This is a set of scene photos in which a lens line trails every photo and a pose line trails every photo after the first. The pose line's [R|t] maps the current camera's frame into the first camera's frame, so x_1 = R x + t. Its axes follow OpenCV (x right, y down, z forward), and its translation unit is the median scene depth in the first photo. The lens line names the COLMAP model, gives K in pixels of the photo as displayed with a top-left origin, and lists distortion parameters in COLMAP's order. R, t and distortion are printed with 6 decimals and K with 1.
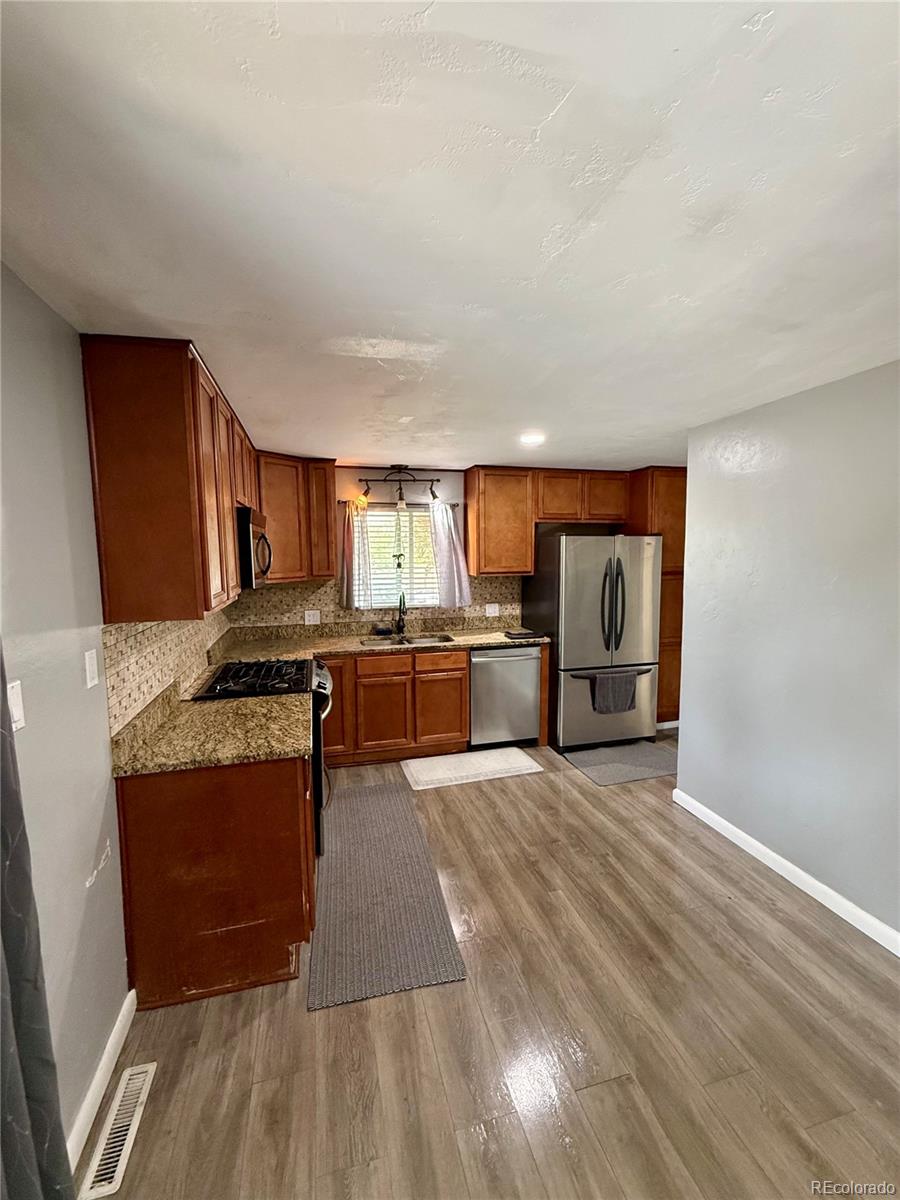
lens RADIAL K [[502.5, 0, 449.4], [0, 502.5, 602.2], [0, 0, 1]] dist [0.003095, 0.000883]
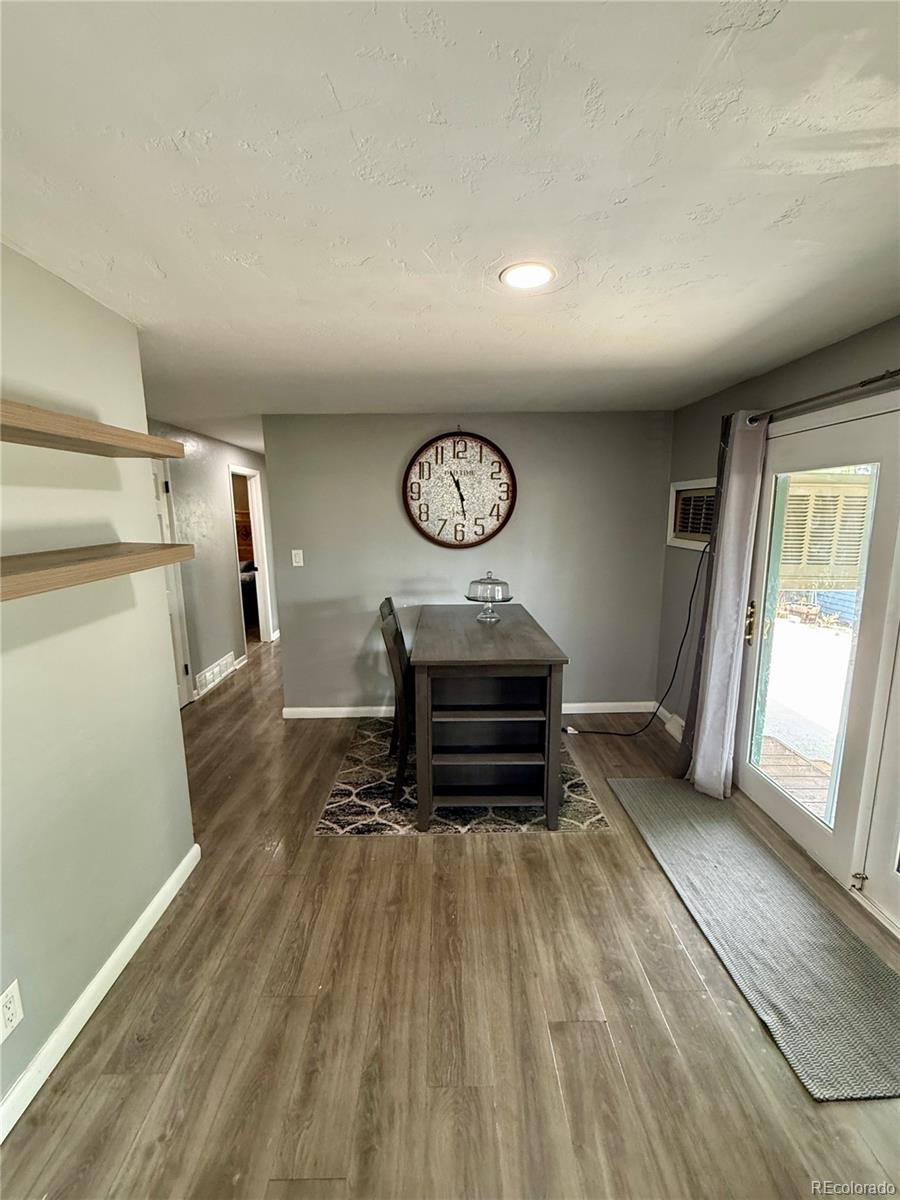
lens RADIAL K [[502.5, 0, 451.1], [0, 502.5, 598.9], [0, 0, 1]] dist [0.003095, 0.000883]
pose [[-0.968539, -0.027385, 0.247352, 0.118161], [0.043747, 0.959714, 0.277552, -0.054574], [-0.244988, 0.279641, -0.928322, 0.523934]]
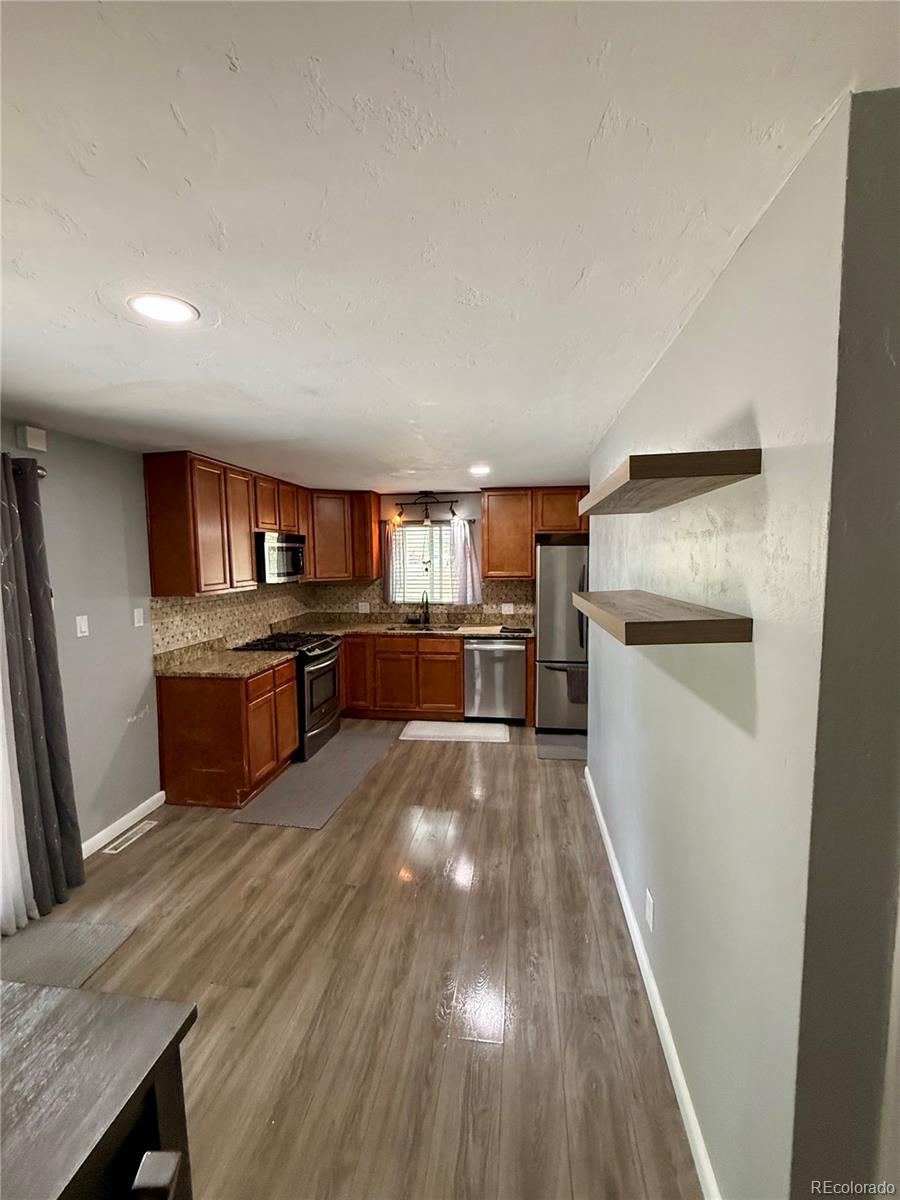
lens RADIAL K [[502.5, 0, 454.1], [0, 502.5, 604.6], [0, 0, 1]] dist [0.003095, 0.000883]
pose [[0.920243, 0.038068, -0.389490, 0.479867], [-0.040311, 0.999184, 0.002416, 0.009111], [0.389265, 0.013477, 0.921027, -0.143070]]
